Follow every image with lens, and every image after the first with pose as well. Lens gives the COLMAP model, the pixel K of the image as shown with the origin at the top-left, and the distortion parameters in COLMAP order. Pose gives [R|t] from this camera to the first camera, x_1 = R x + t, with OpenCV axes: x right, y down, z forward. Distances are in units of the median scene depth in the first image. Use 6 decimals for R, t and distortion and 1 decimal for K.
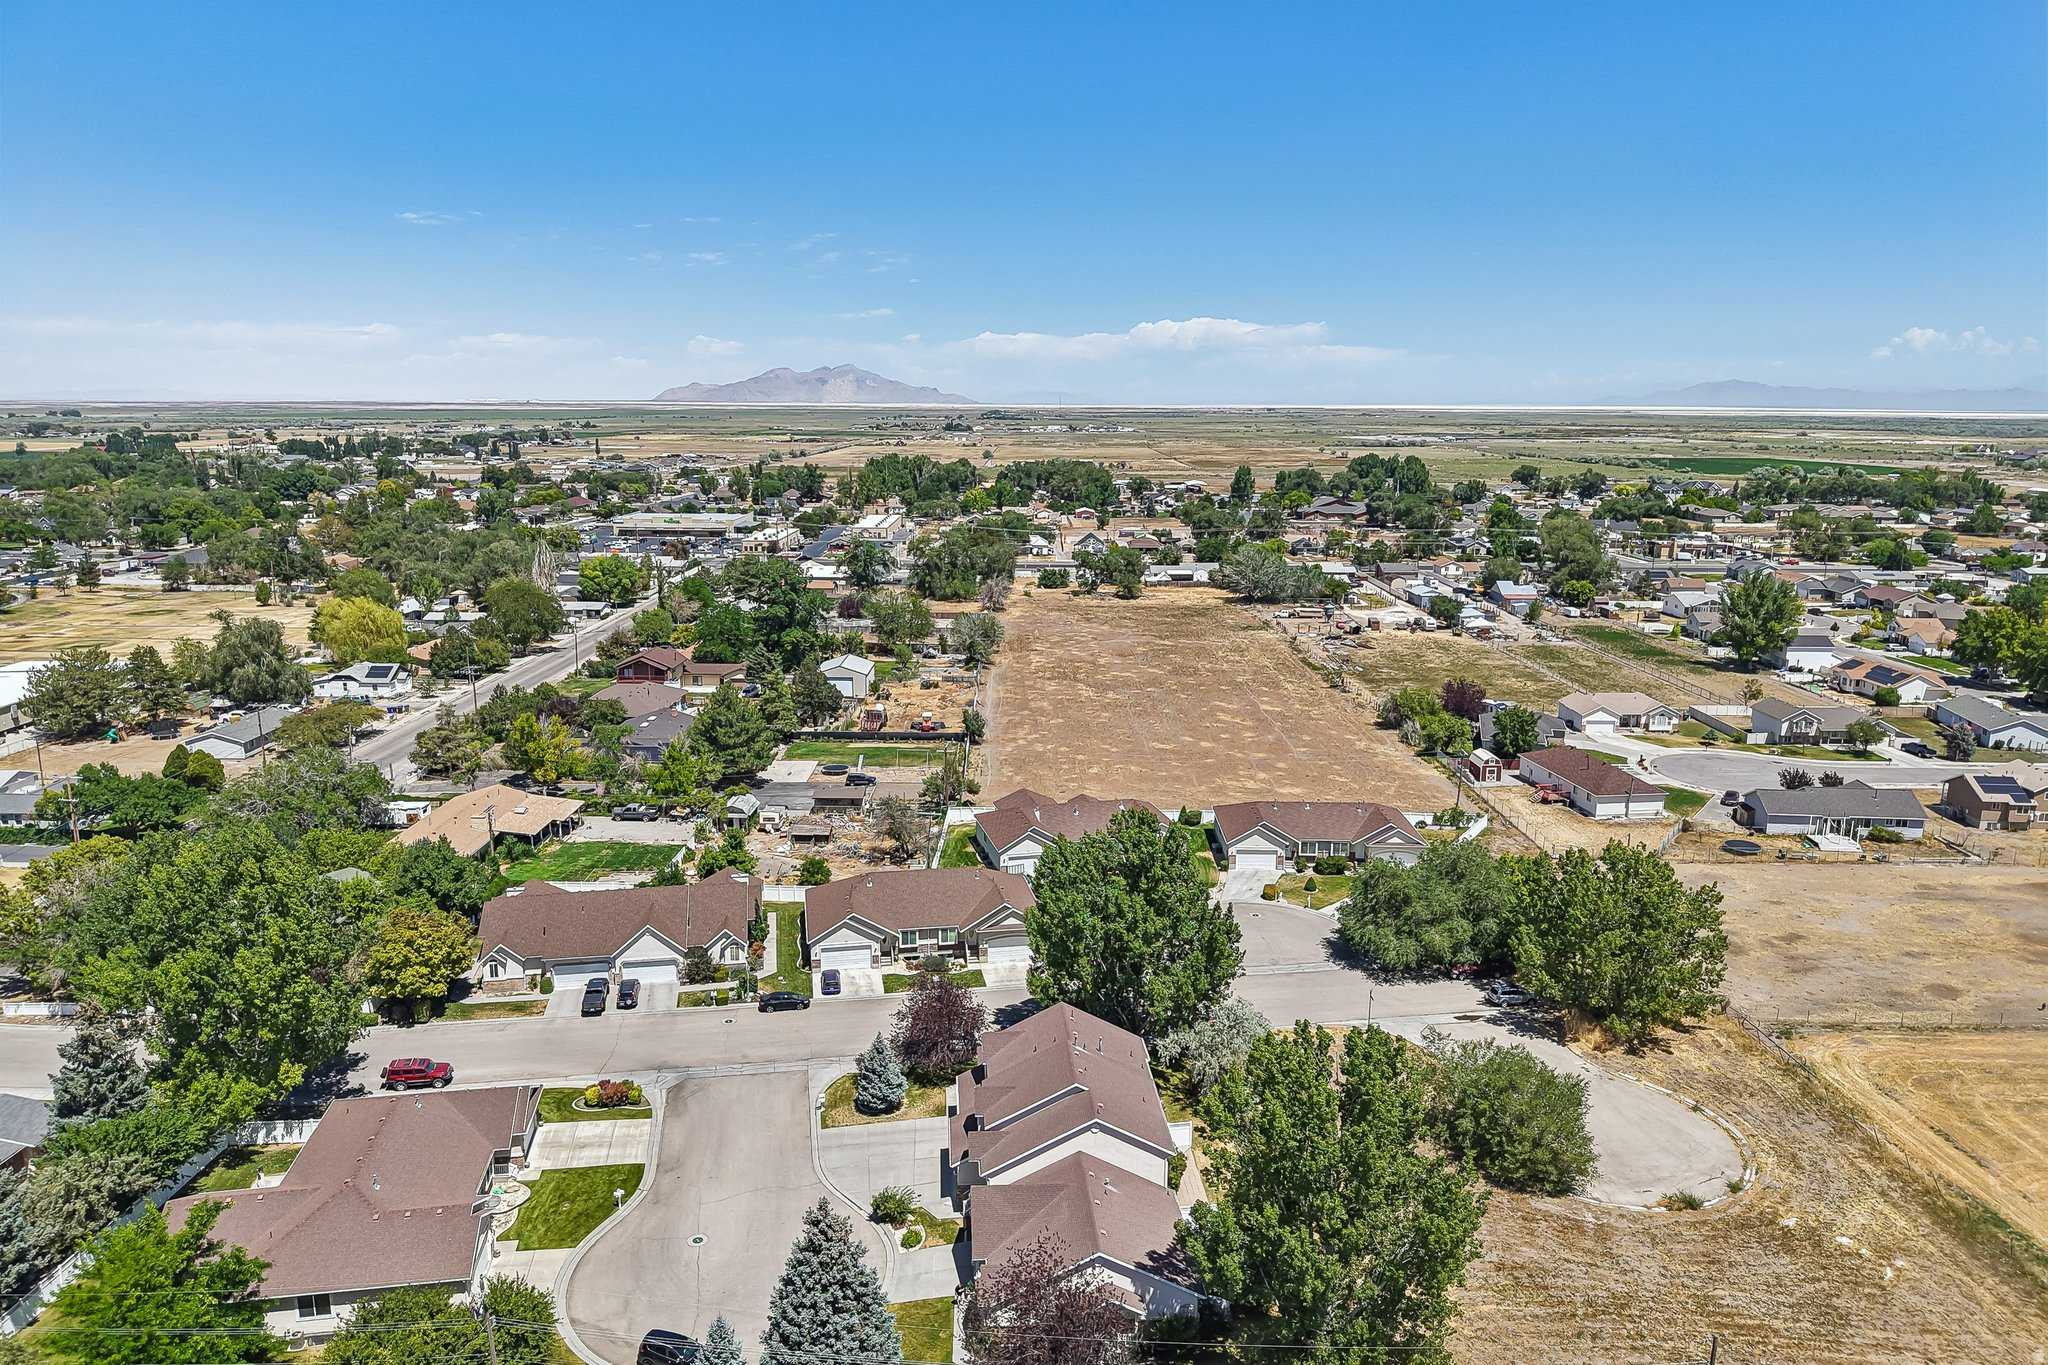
lens RADIAL K [[1342.5, 0, 1030.9], [0, 1342.5, 692.2], [0, 0, 1]] dist [0.046237, -0.059611]
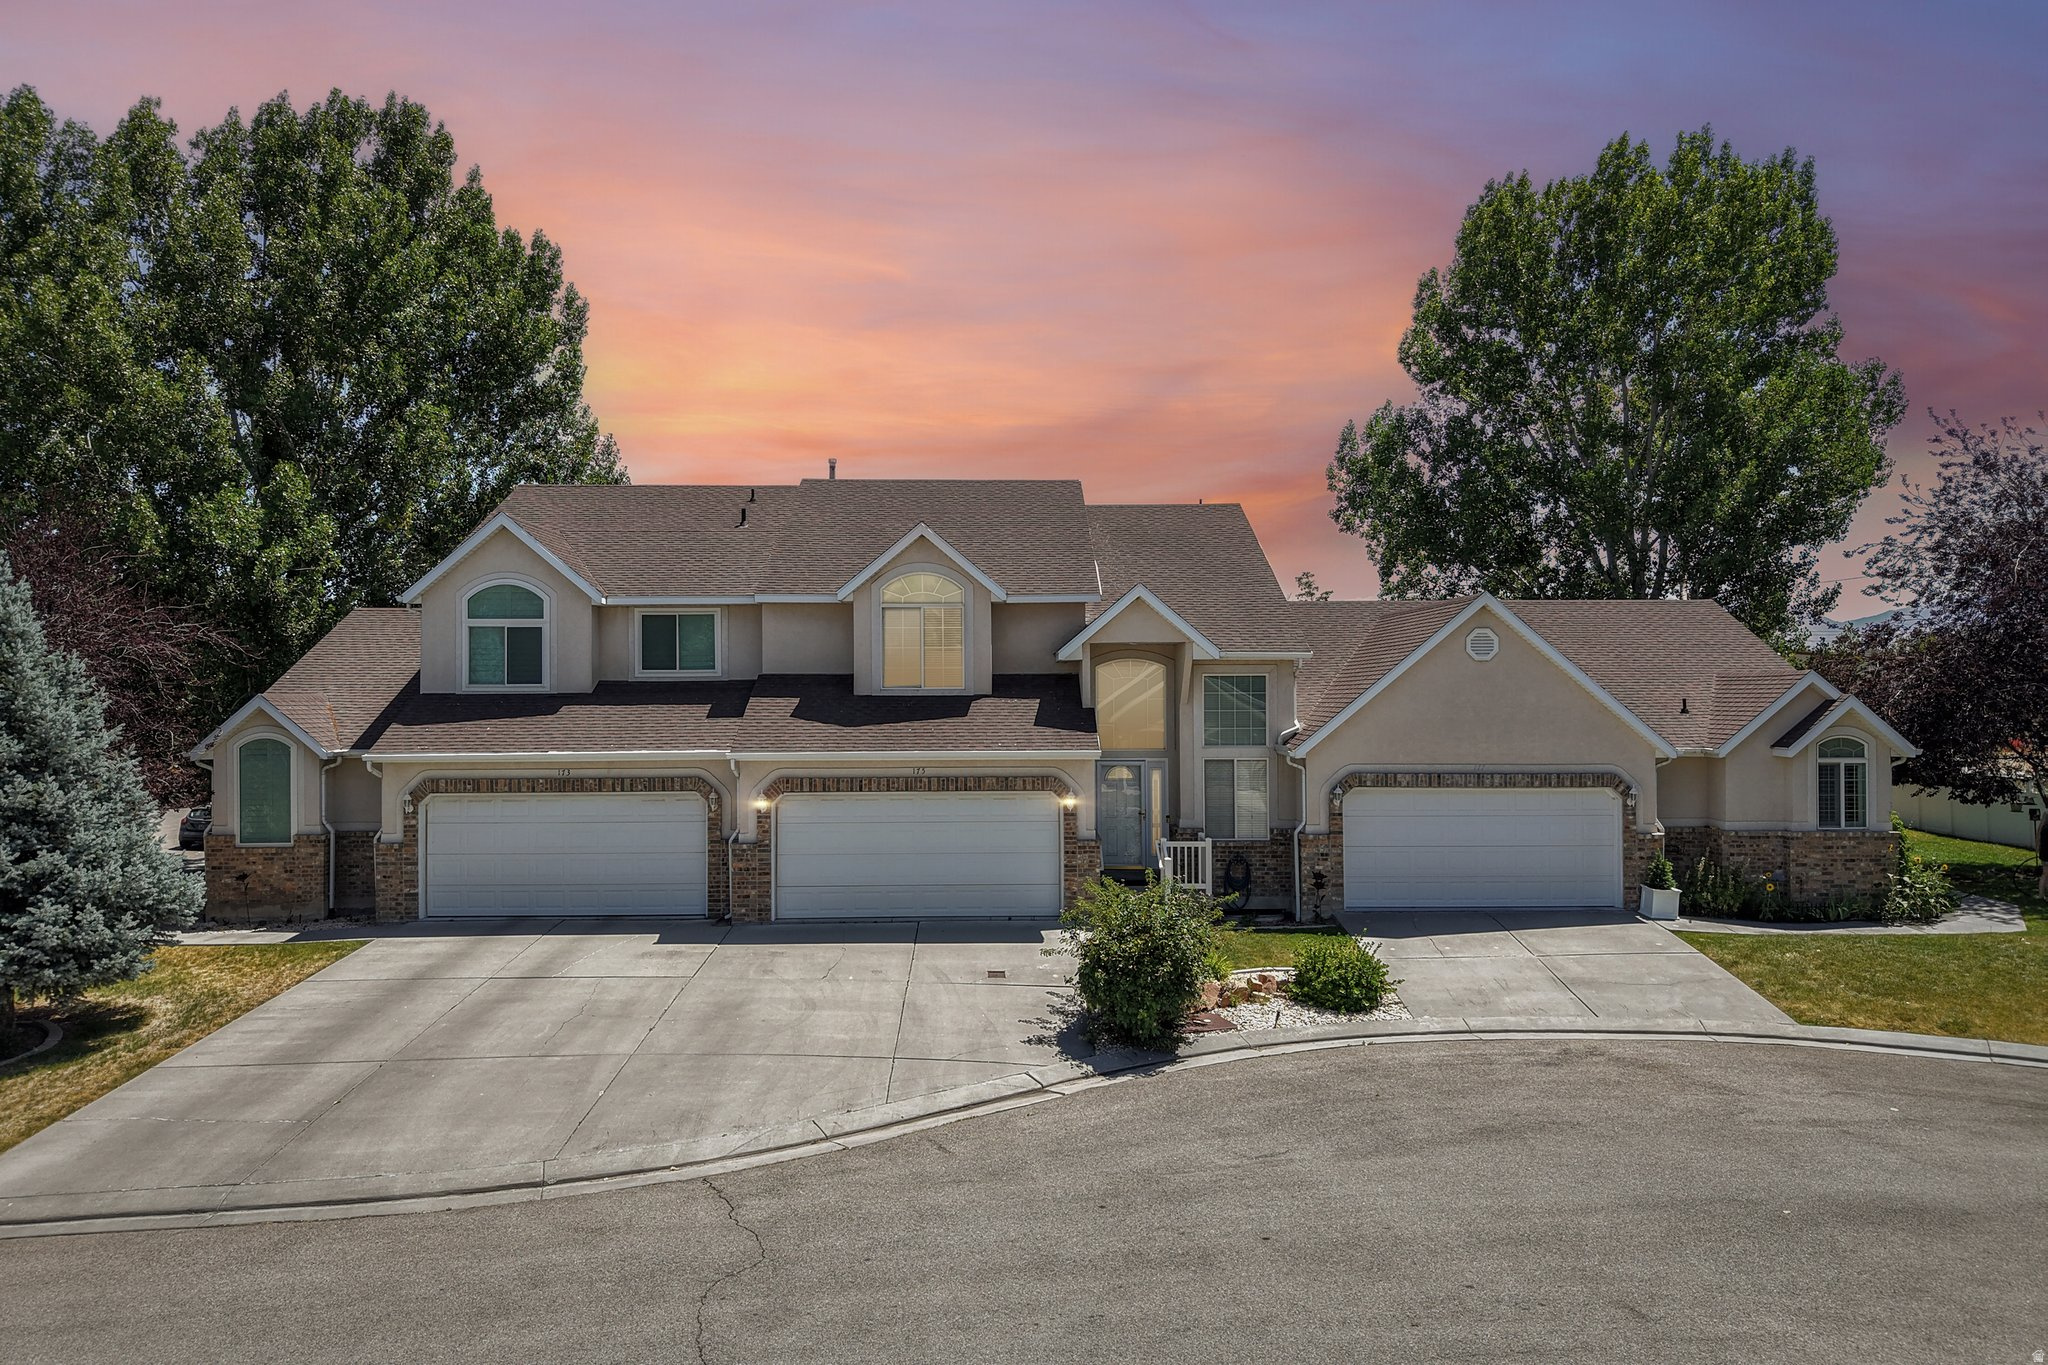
lens RADIAL K [[1356.9, 0, 1024.0], [0, 1356.9, 682.5], [0, 0, 1]] dist [0.007437, -0.002206]
pose [[0.049028, 0.001338, 0.998797, -0.152631], [0.216618, 0.976183, -0.011941, 0.169907], [-0.975025, 0.216943, 0.047571, 0.499345]]
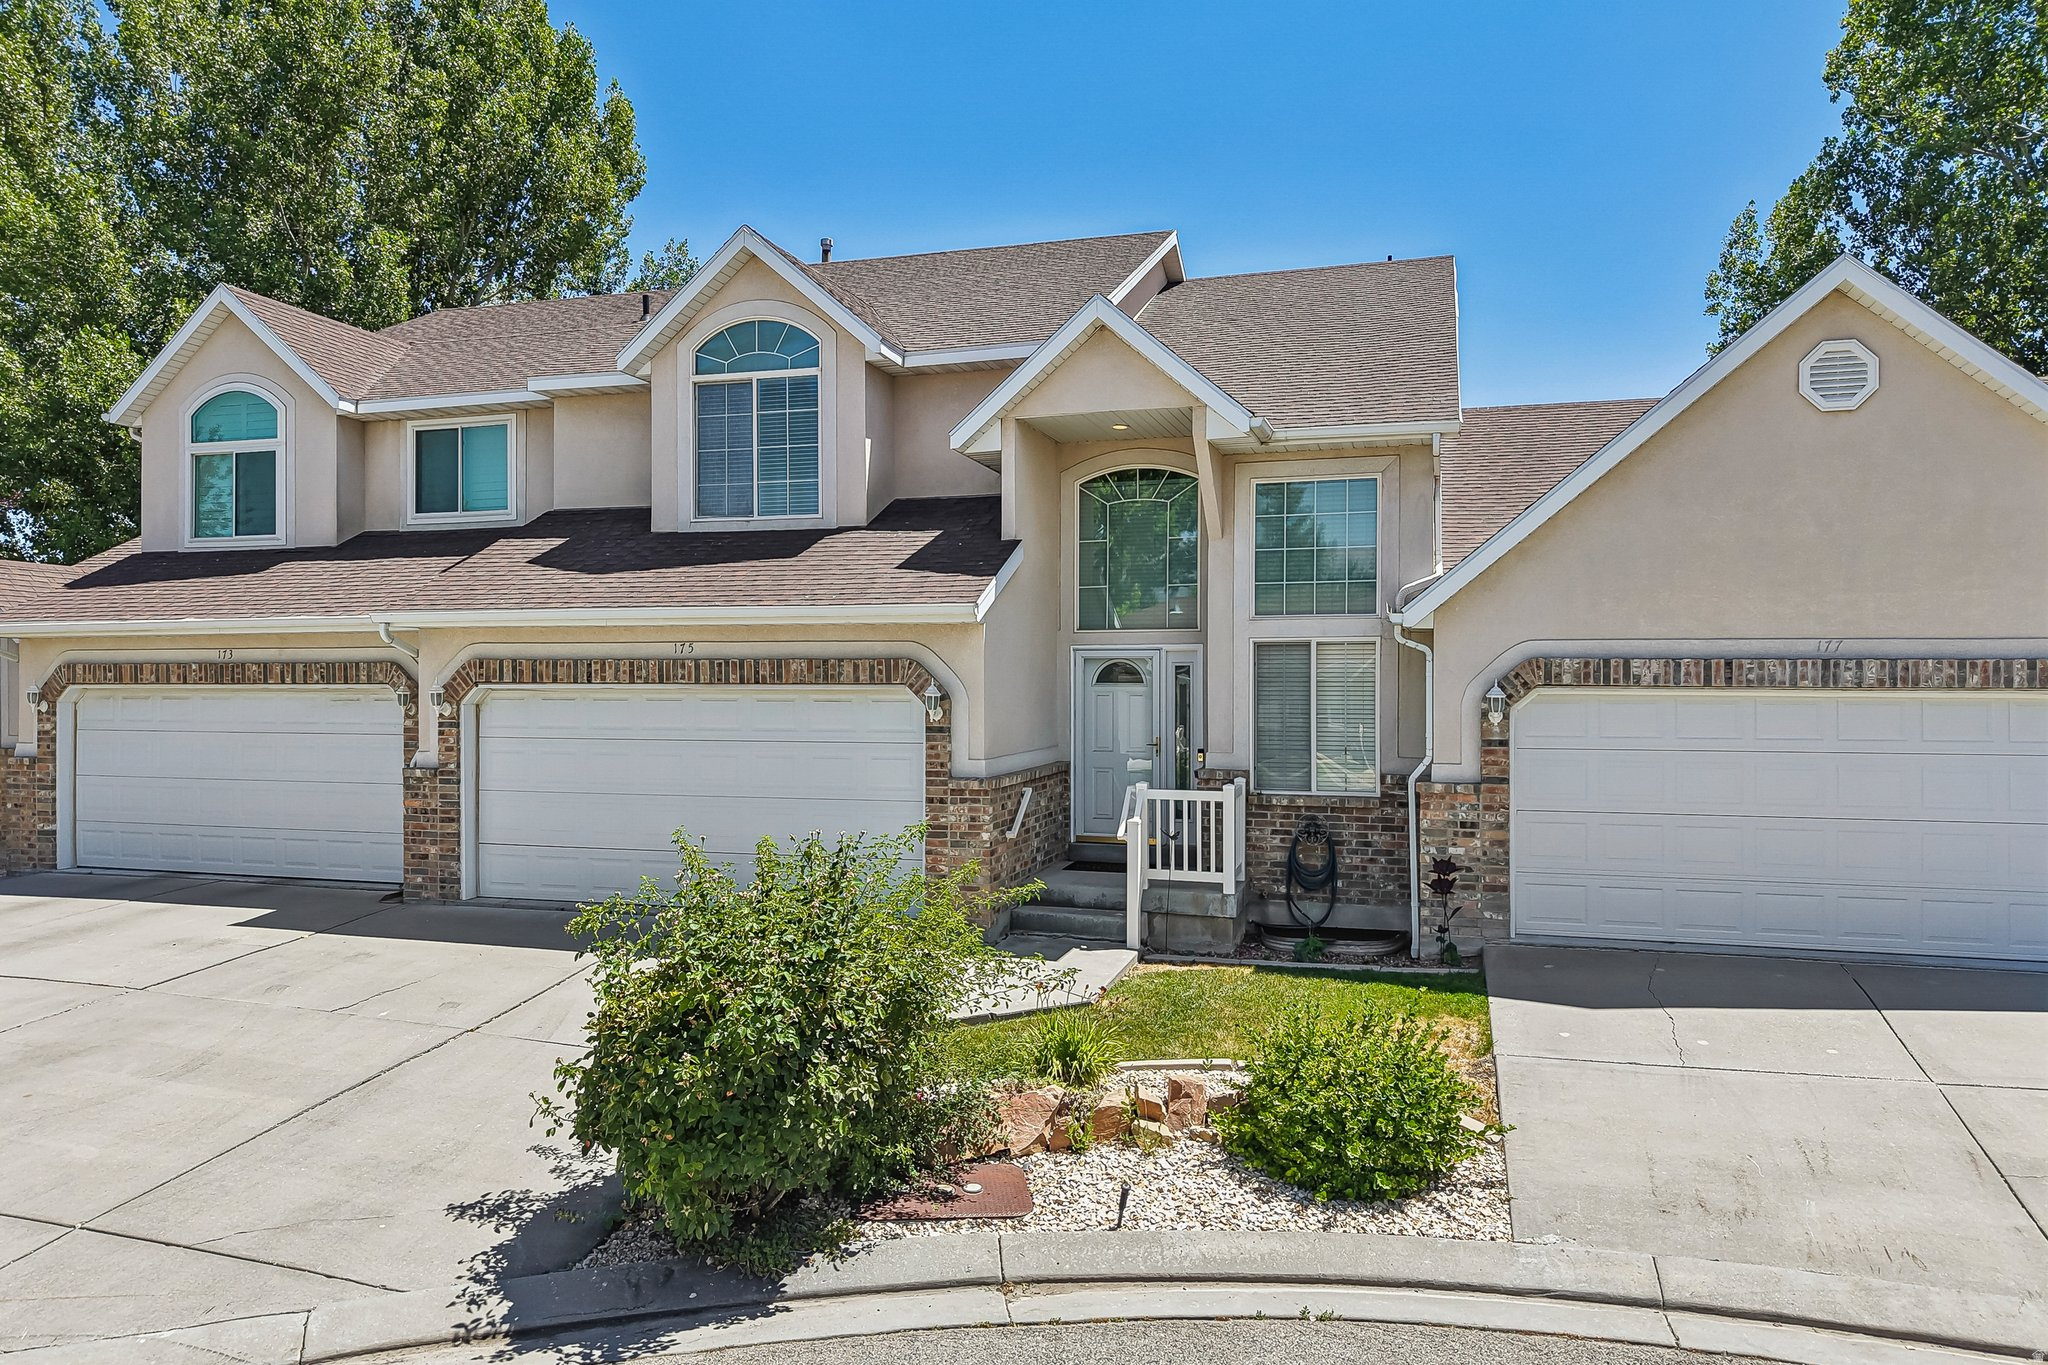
lens RADIAL K [[1375.8, 0, 1028.5], [0, 1375.8, 684.3], [0, 0, 1]] dist [0.003806, -0.002377]
pose [[0.350719, -0.004278, 0.936471, -0.088265], [0.200423, 0.977163, -0.070596, 0.184817], [-0.914783, 0.212450, 0.343567, 0.476136]]
